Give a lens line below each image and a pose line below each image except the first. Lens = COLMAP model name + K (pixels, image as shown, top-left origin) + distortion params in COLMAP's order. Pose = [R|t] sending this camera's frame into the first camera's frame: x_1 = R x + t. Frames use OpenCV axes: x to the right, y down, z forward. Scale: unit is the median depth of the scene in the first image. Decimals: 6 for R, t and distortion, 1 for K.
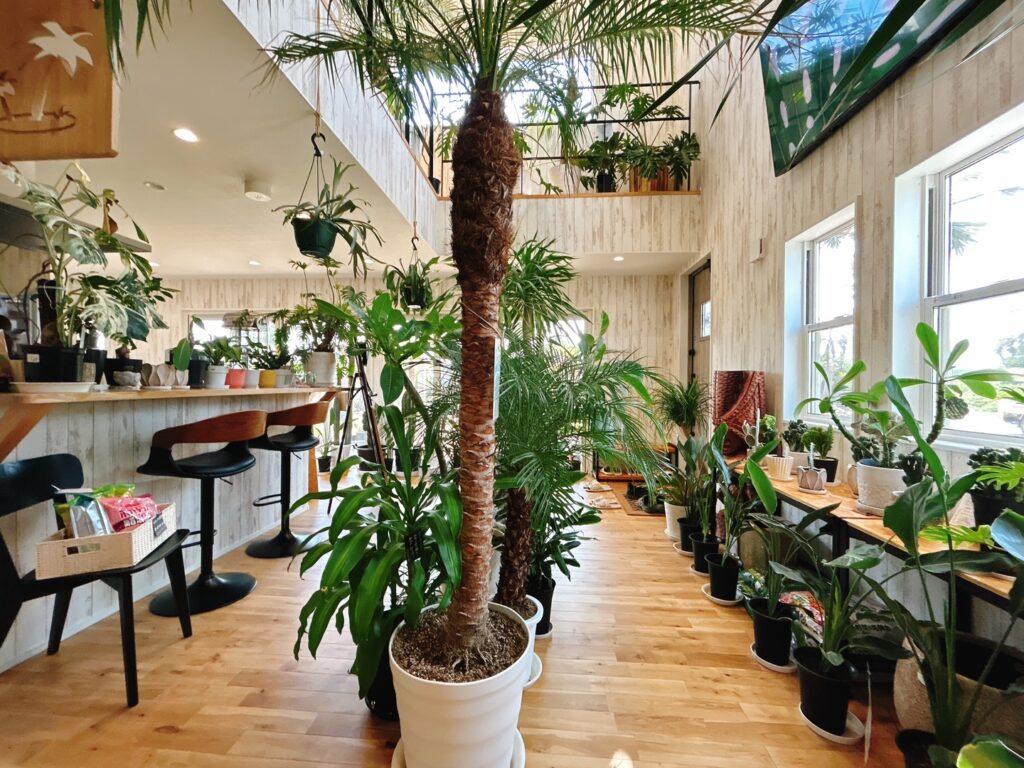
lens RADIAL K [[432.9, 0, 514.7], [0, 432.9, 383.9], [0, 0, 1]] dist [-0.001120, 0.001157]
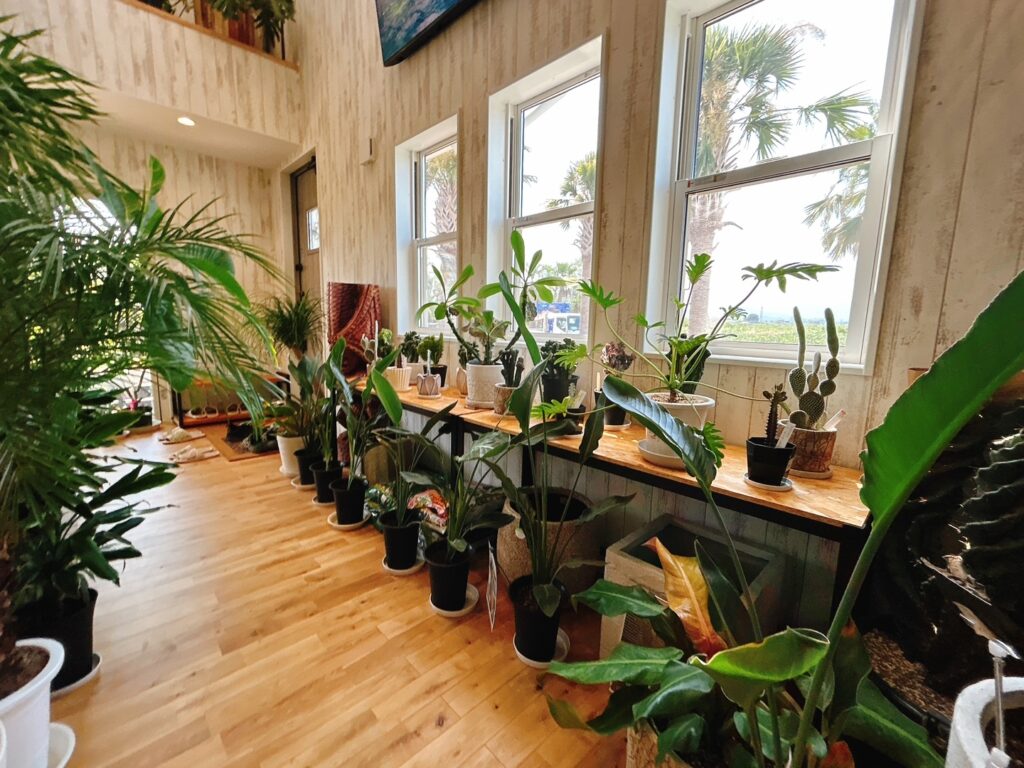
lens RADIAL K [[432.9, 0, 514.7], [0, 432.9, 383.9], [0, 0, 1]] dist [-0.001120, 0.001157]
pose [[0.664025, -0.101979, 0.740723, 0.051990], [-0.015107, 0.988623, 0.149652, 0.051597], [-0.747558, -0.110563, 0.654930, 0.150128]]
